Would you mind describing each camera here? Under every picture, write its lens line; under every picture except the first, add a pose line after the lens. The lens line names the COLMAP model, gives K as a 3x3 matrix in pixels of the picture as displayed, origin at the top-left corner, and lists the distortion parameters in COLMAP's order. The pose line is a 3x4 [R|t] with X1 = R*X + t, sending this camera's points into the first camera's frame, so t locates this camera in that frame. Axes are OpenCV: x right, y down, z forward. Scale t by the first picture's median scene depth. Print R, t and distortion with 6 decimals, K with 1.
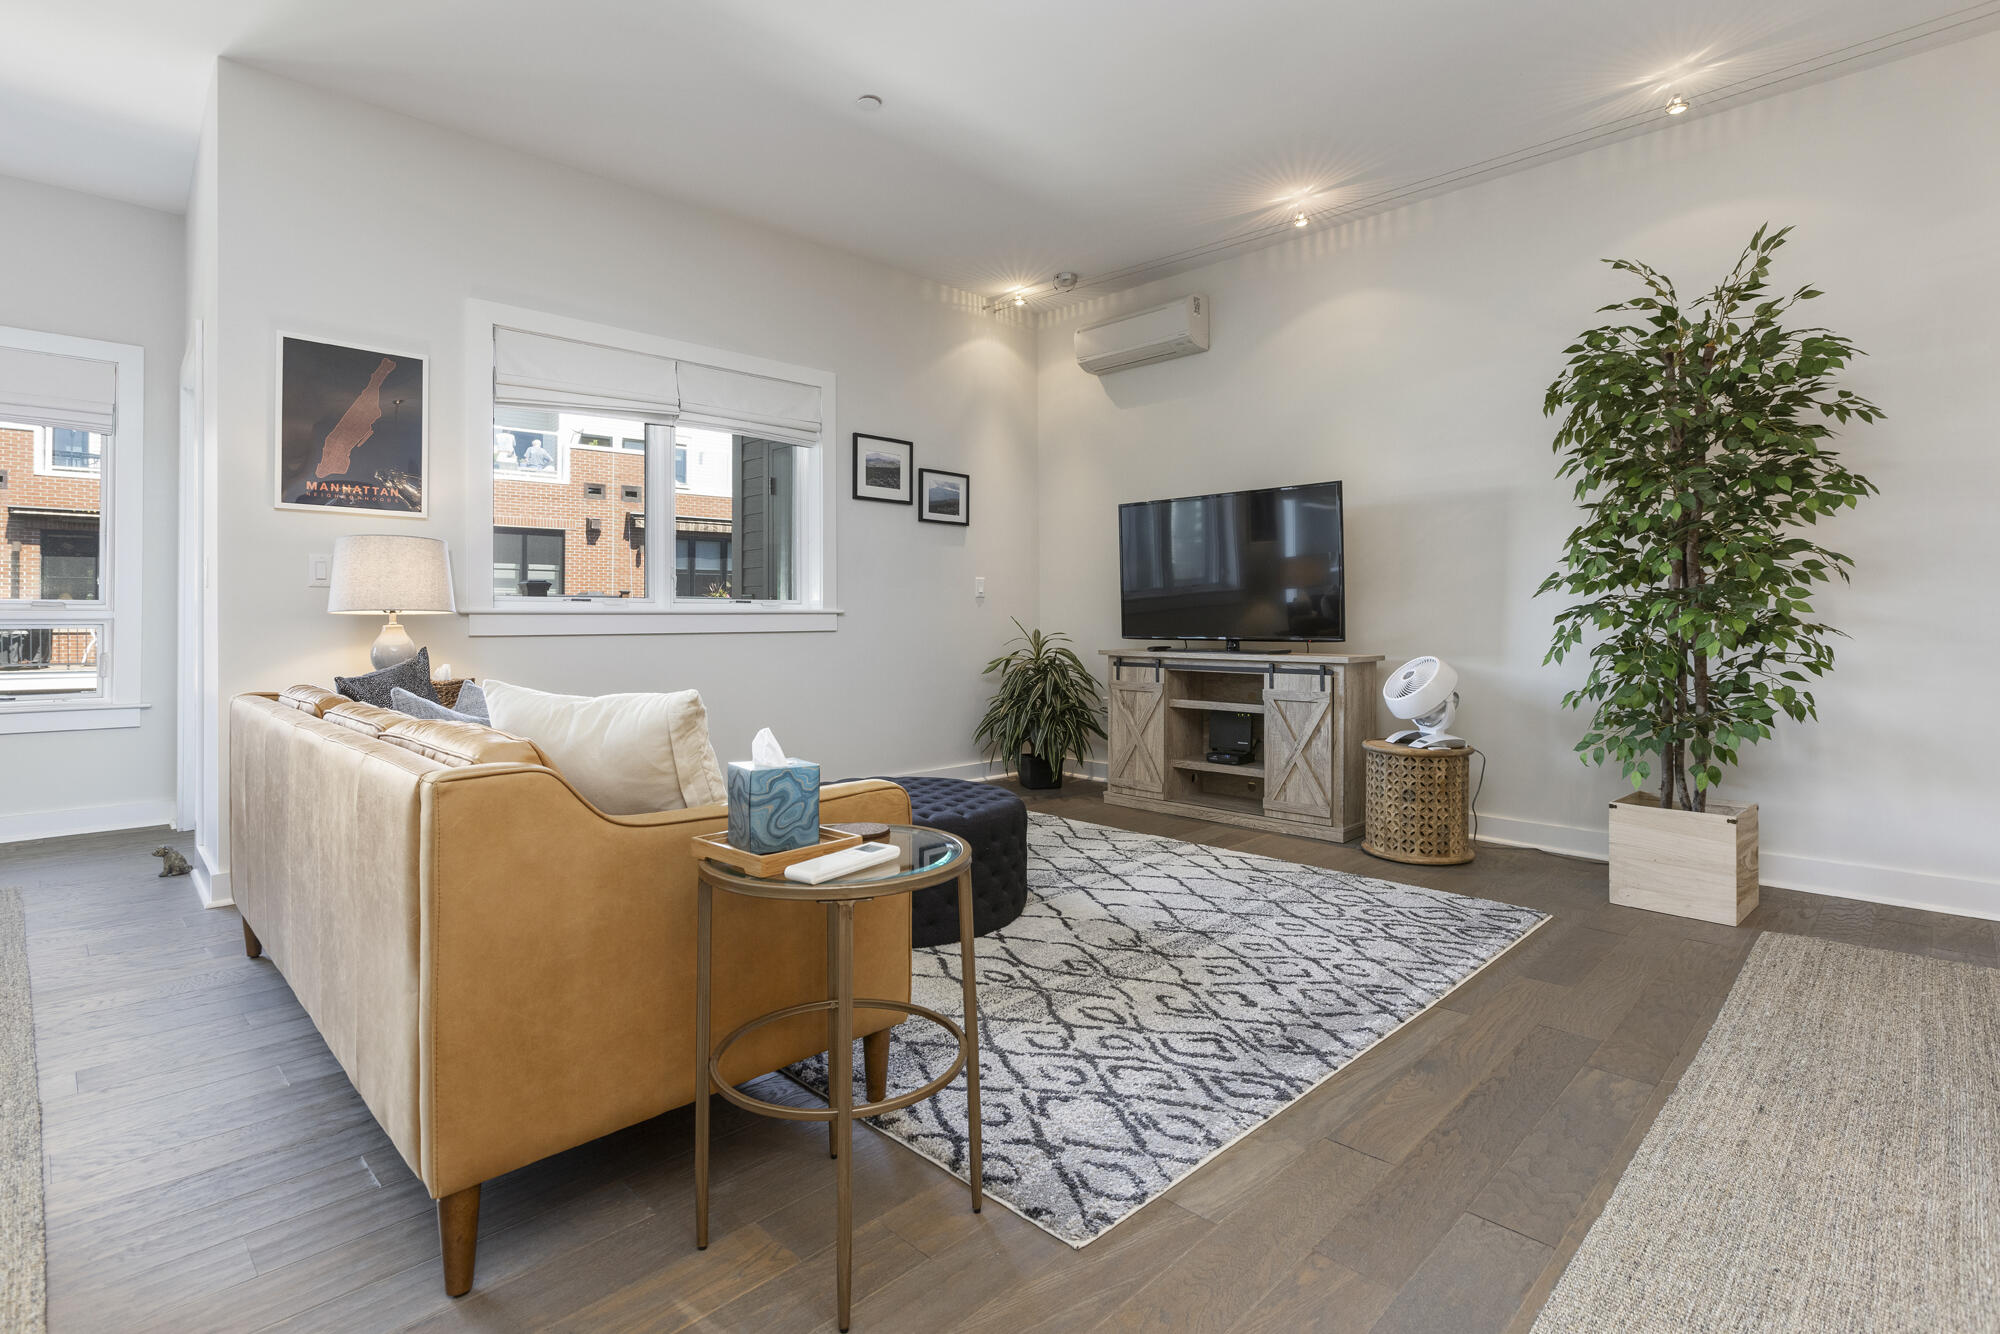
lens RADIAL K [[975.3, 0, 987.1], [0, 975.3, 599.0], [0, 0, 1]] dist [-0.002245, -0.000465]
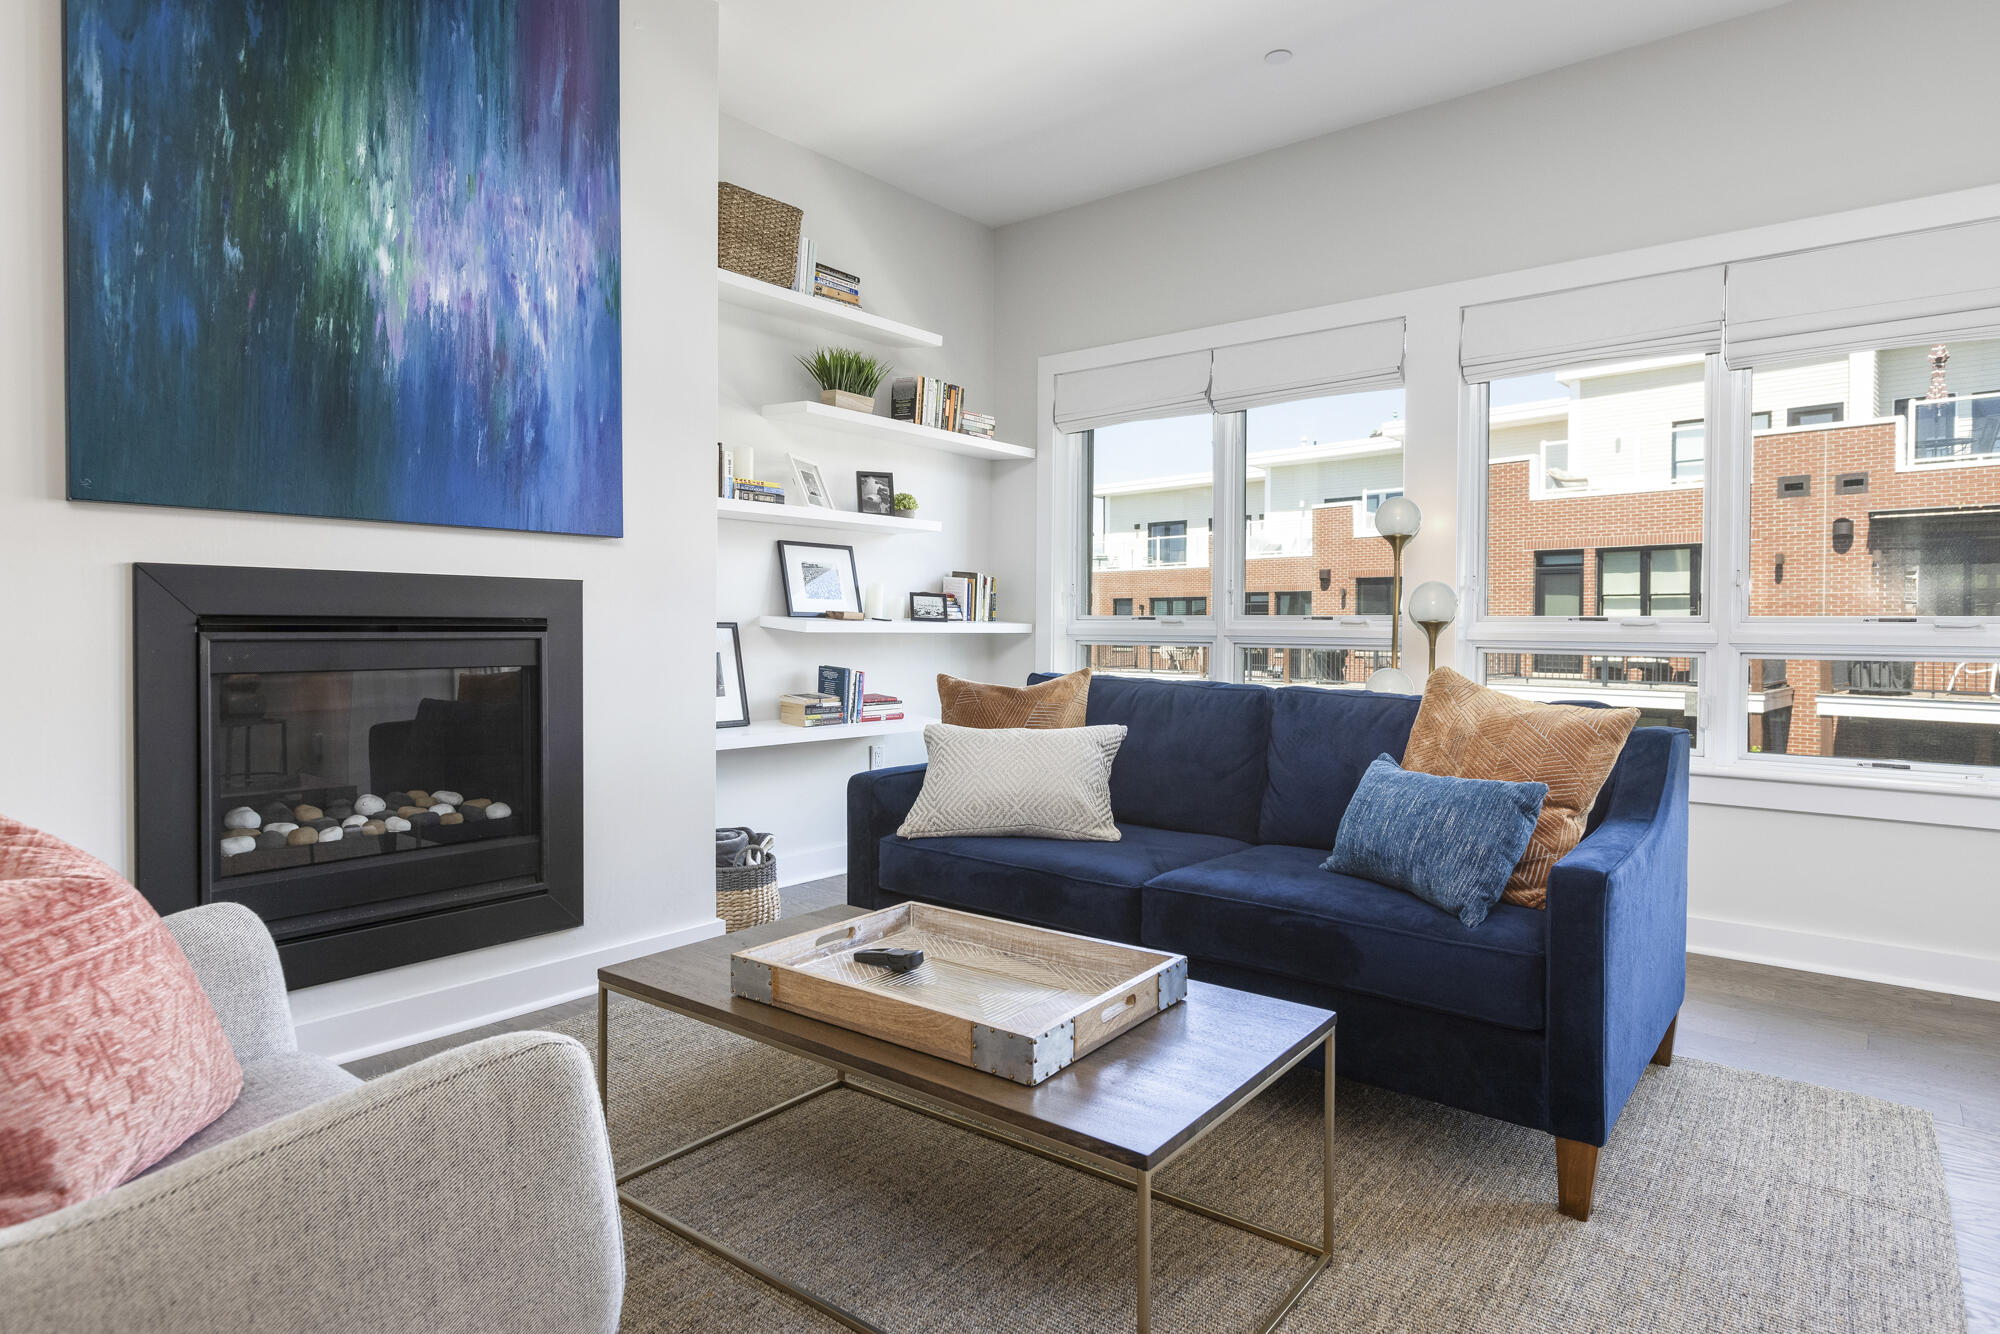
lens RADIAL K [[1077.2, 0, 971.6], [0, 1077.2, 651.0], [0, 0, 1]] dist [-0.006045, 0.004673]
pose [[0.091921, 0.021806, -0.995528, -0.412773], [0.013426, 0.999642, 0.023136, -0.003247], [0.995676, -0.015492, 0.091595, 0.367015]]
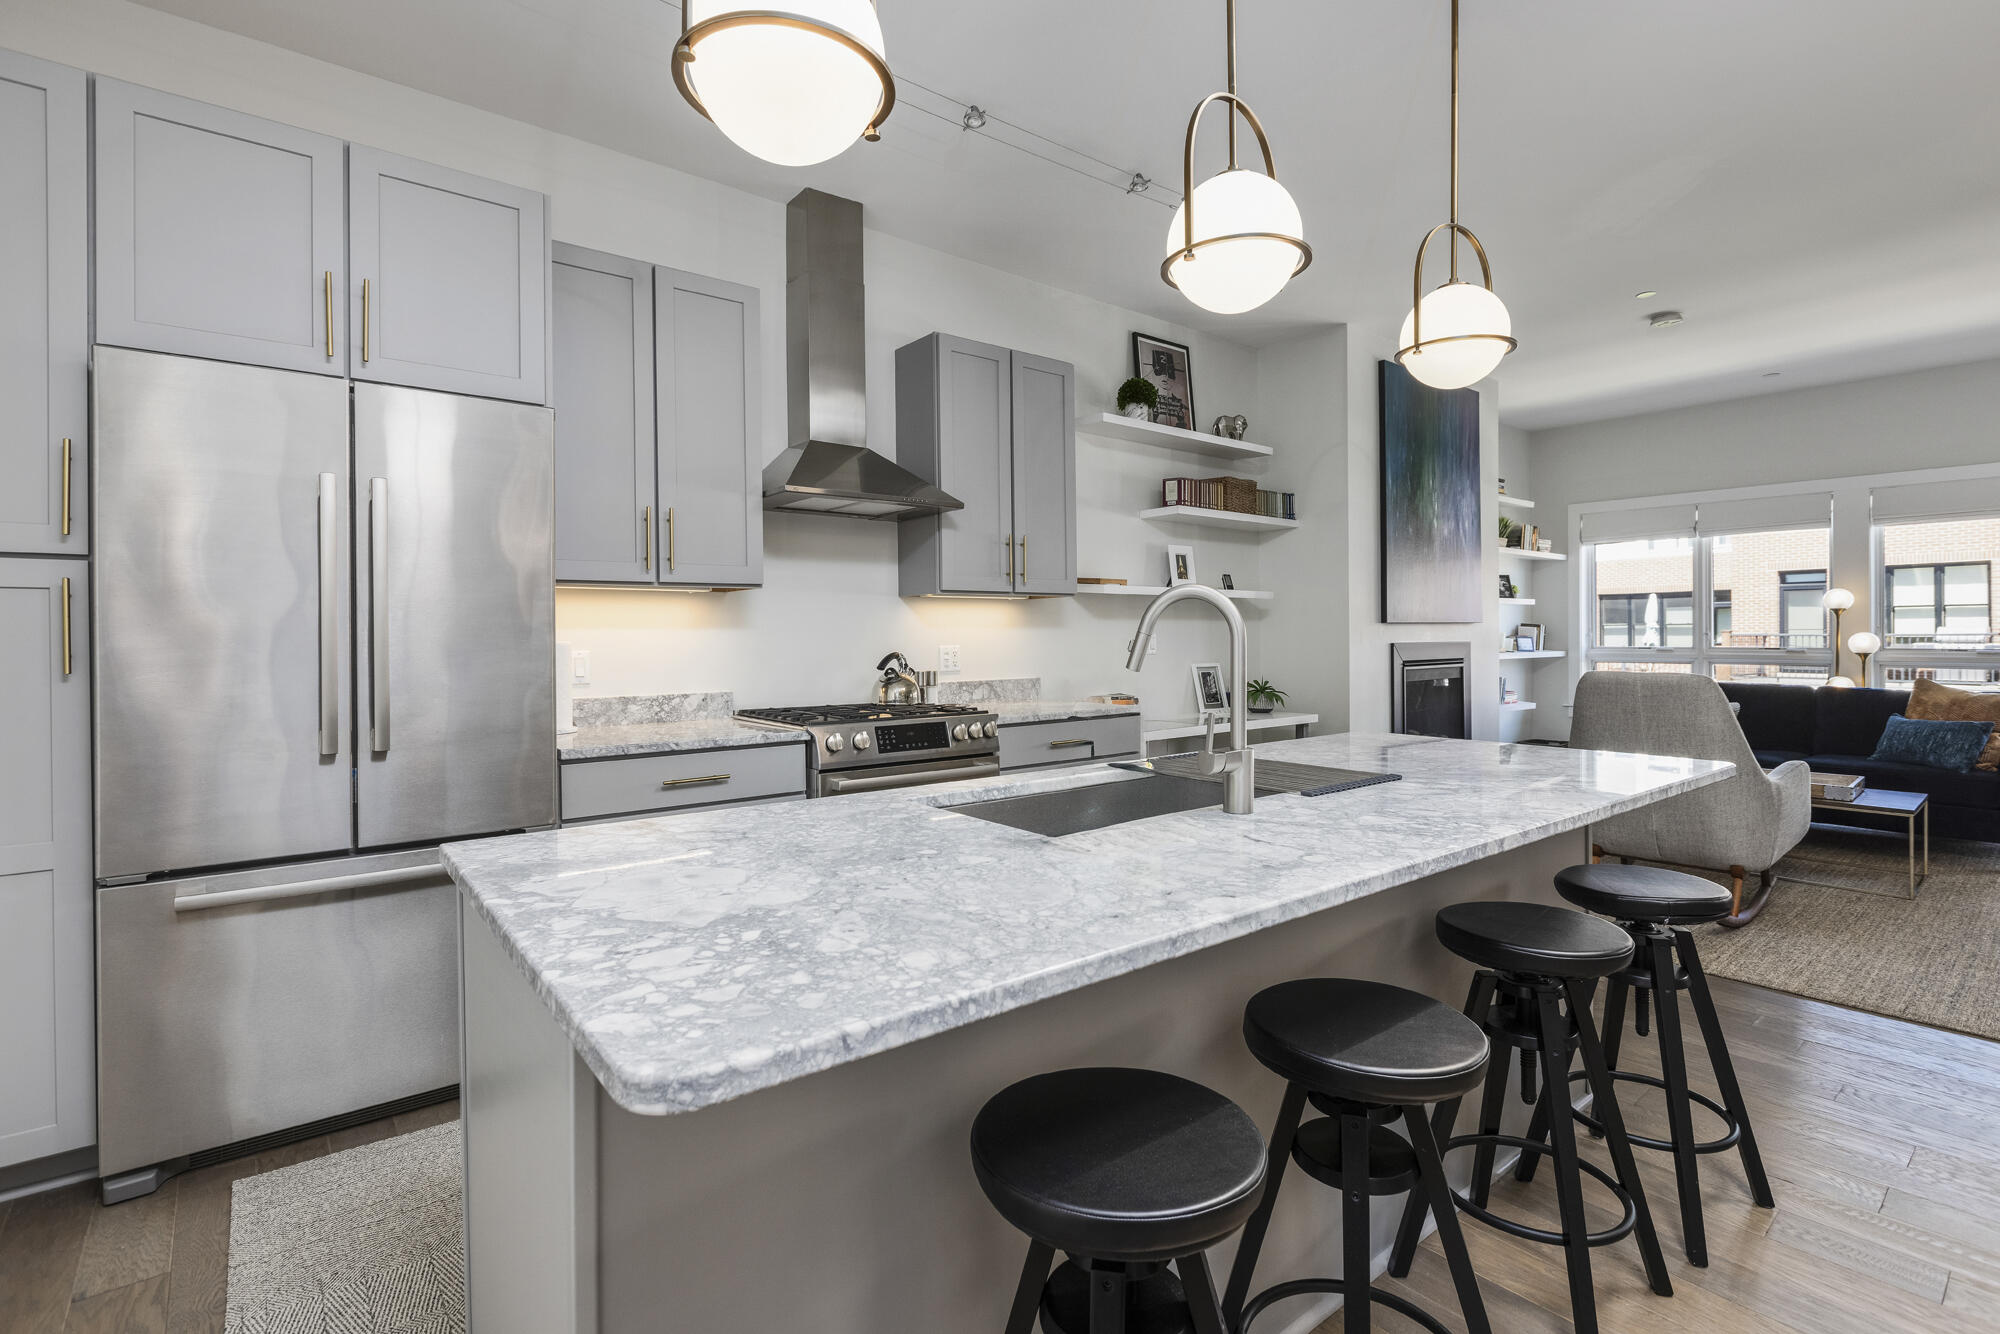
lens RADIAL K [[918.5, 0, 975.8], [0, 918.5, 639.9], [0, 0, 1]] dist [-0.010789, 0.001987]
pose [[-0.110853, 0.003374, -0.993831, 0.499354], [0.027037, 0.999634, 0.000378, -0.071491], [0.993469, -0.026829, -0.110903, -0.577281]]
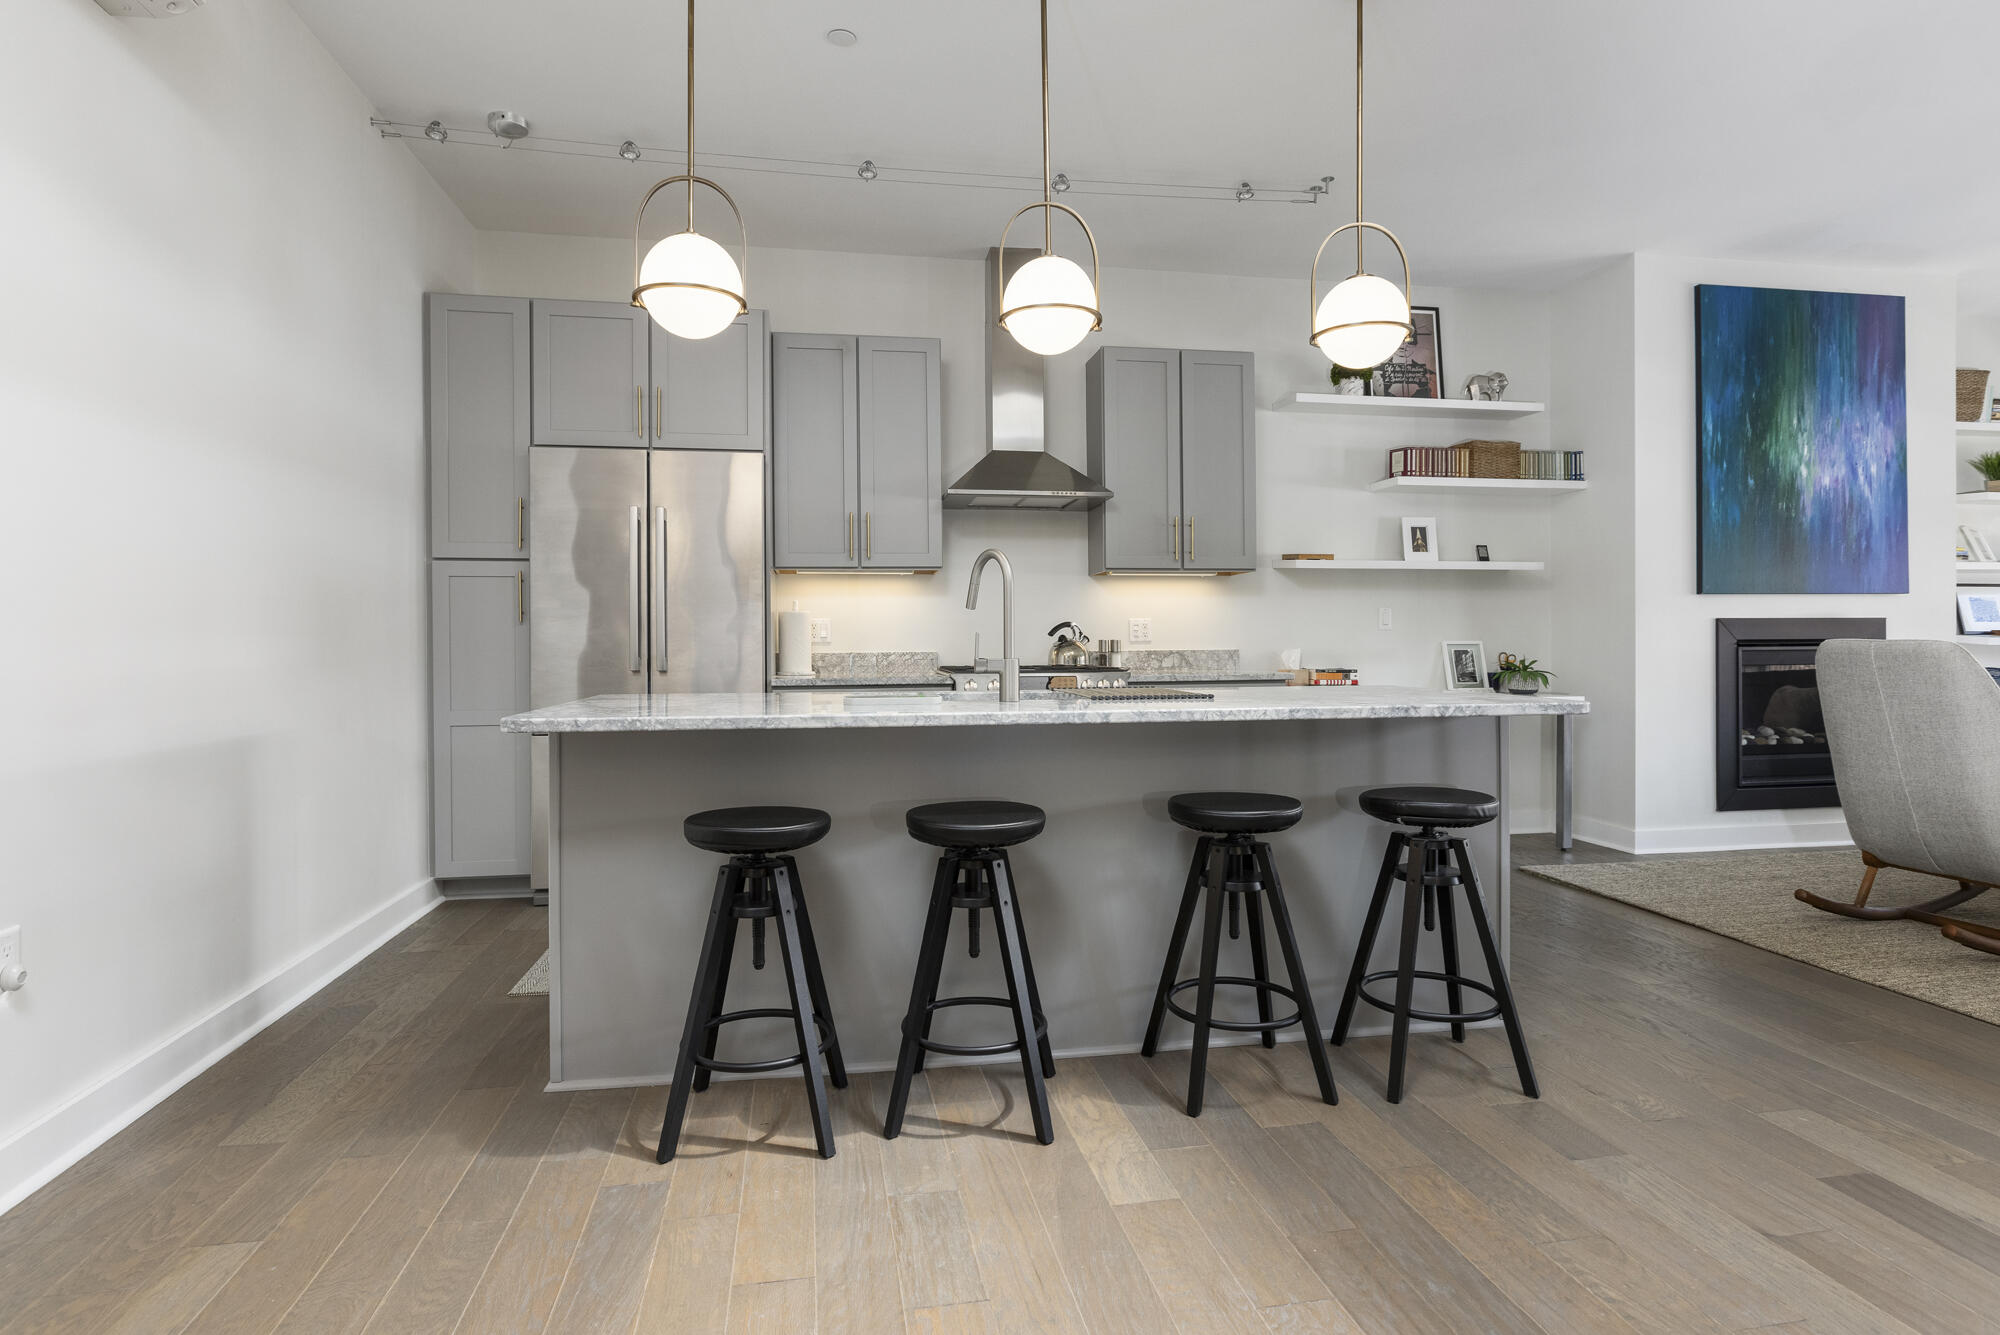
lens RADIAL K [[1003.2, 0, 993.4], [0, 1003.2, 651.1], [0, 0, 1]] dist [-0.010572, 0.001526]
pose [[-0.571563, 0.009317, -0.820505, 0.641133], [0.021562, 0.999761, -0.003667, -0.017561], [0.820275, -0.019787, -0.571627, -0.094144]]
